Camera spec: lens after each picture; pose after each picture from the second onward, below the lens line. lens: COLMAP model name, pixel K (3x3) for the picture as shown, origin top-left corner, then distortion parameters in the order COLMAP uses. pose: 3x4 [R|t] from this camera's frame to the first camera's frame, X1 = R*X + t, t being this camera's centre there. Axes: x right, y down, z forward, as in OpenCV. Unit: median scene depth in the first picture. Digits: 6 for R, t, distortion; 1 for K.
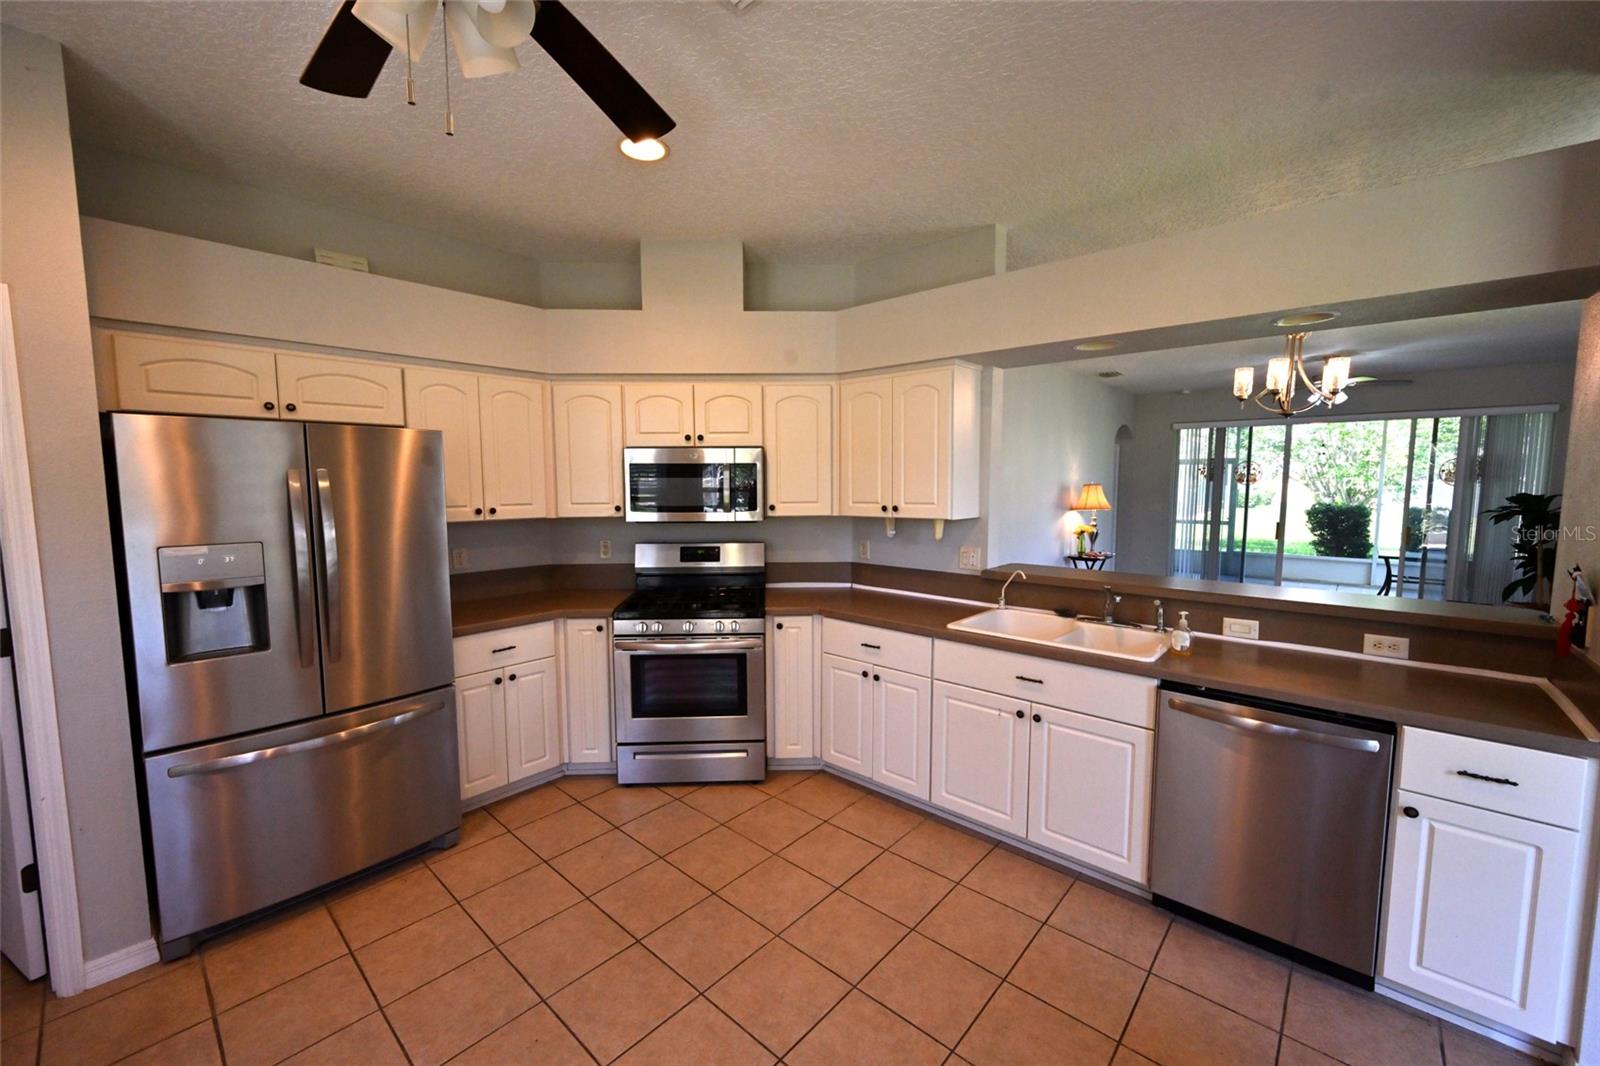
lens RADIAL K [[634.3, 0, 799.1], [0, 634.3, 533.5], [0, 0, 1]] dist [-0.001194, 0.000105]
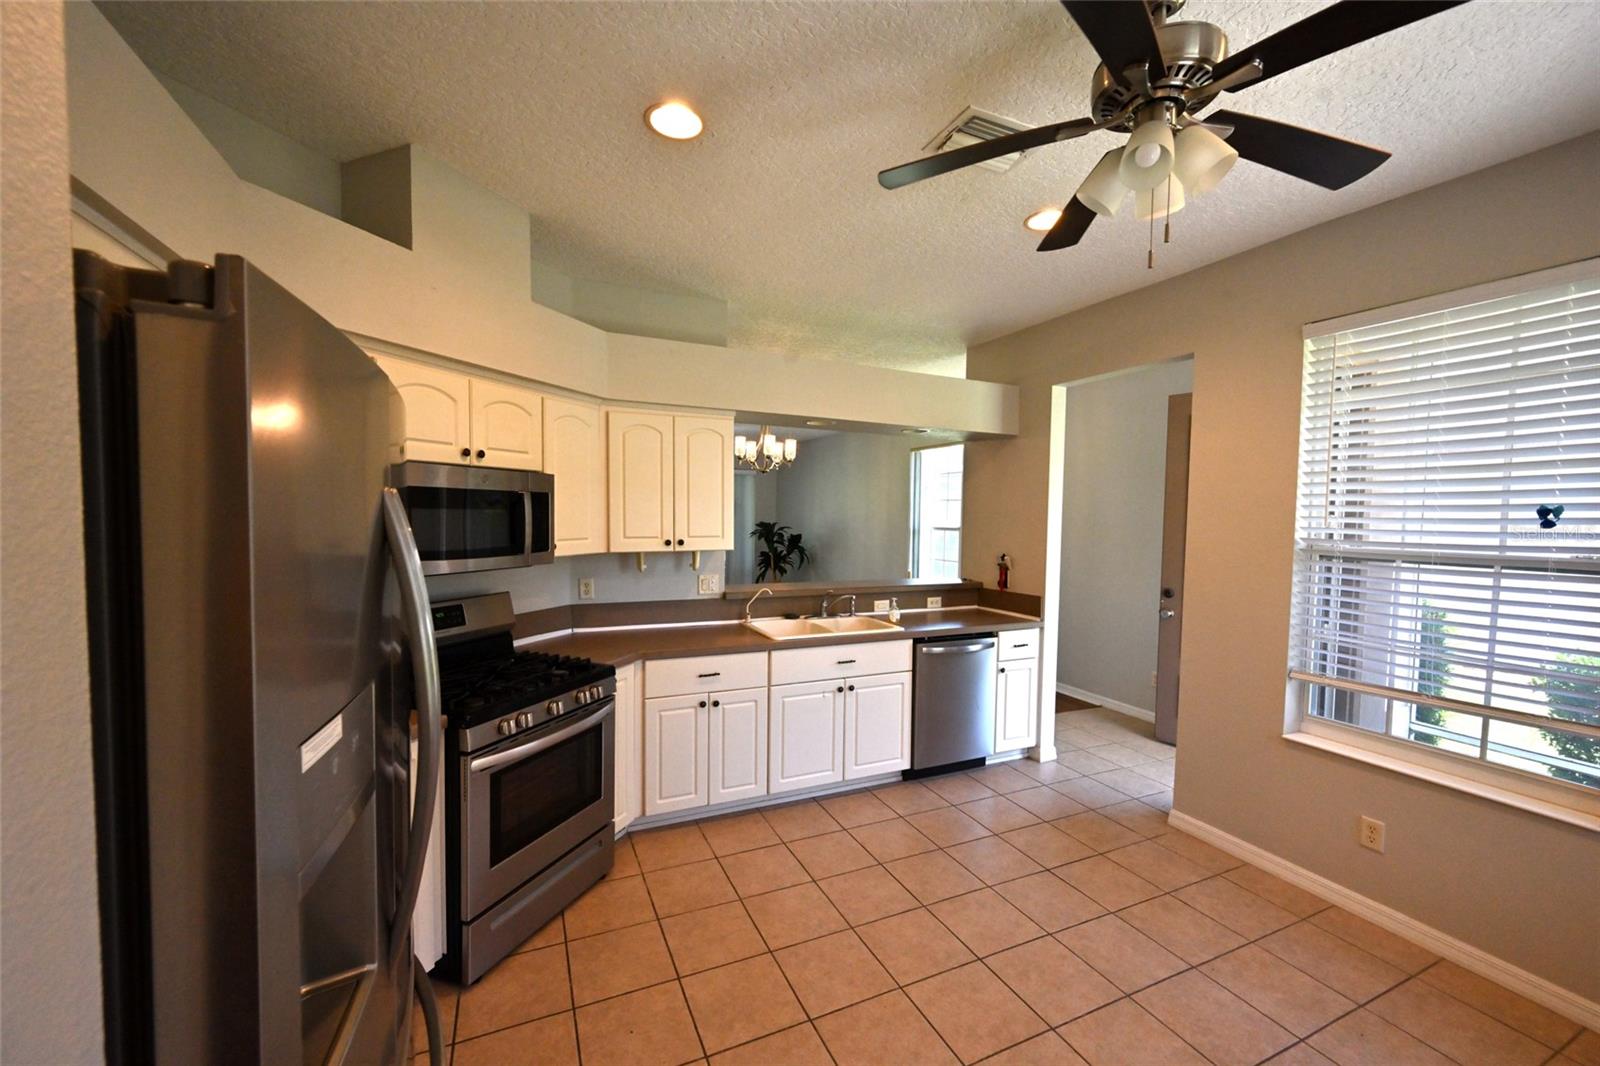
lens RADIAL K [[634.3, 0, 806.5], [0, 634.3, 539.2], [0, 0, 1]] dist [-0.001194, 0.000105]
pose [[0.393703, -0.027817, 0.918817, -0.738890], [0.063305, 0.997989, 0.003088, -0.035768], [-0.917055, 0.056950, 0.394672, 0.414547]]
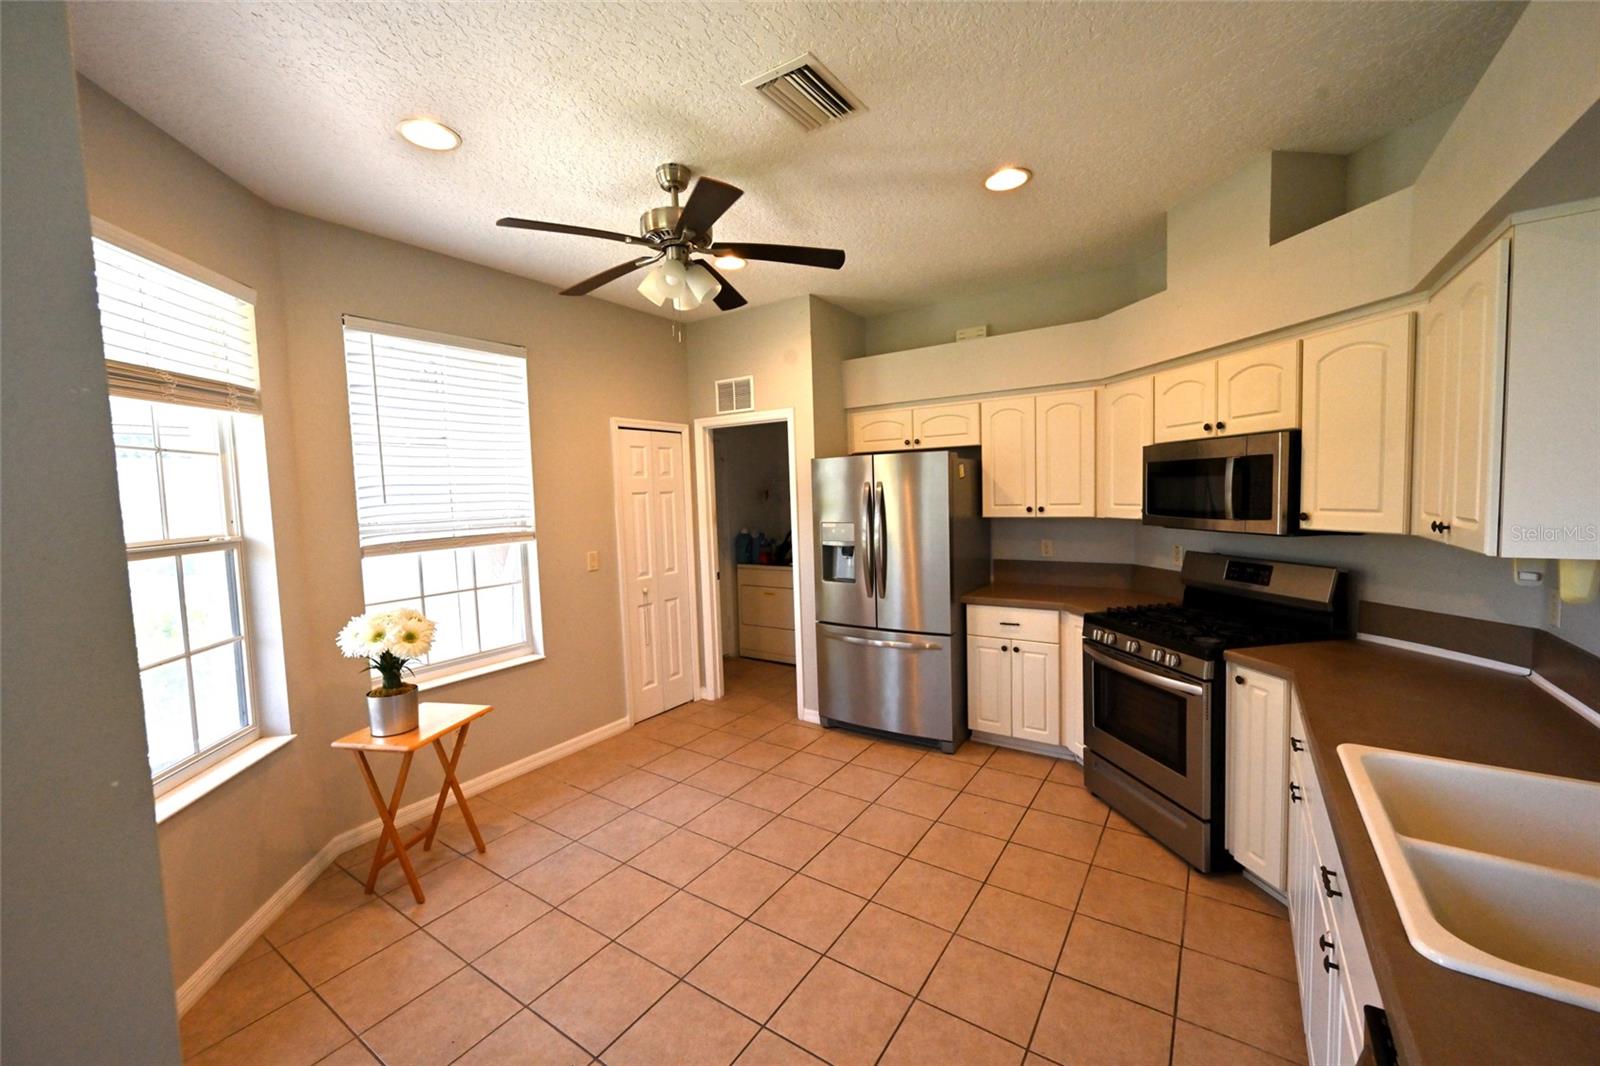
lens RADIAL K [[634.3, 0, 795.0], [0, 634.3, 530.2], [0, 0, 1]] dist [-0.001194, 0.000105]
pose [[0.117583, 0.062723, -0.991080, 0.634563], [-0.049644, 0.997127, 0.057216, -0.042449], [0.991821, 0.042473, 0.120359, 0.414104]]
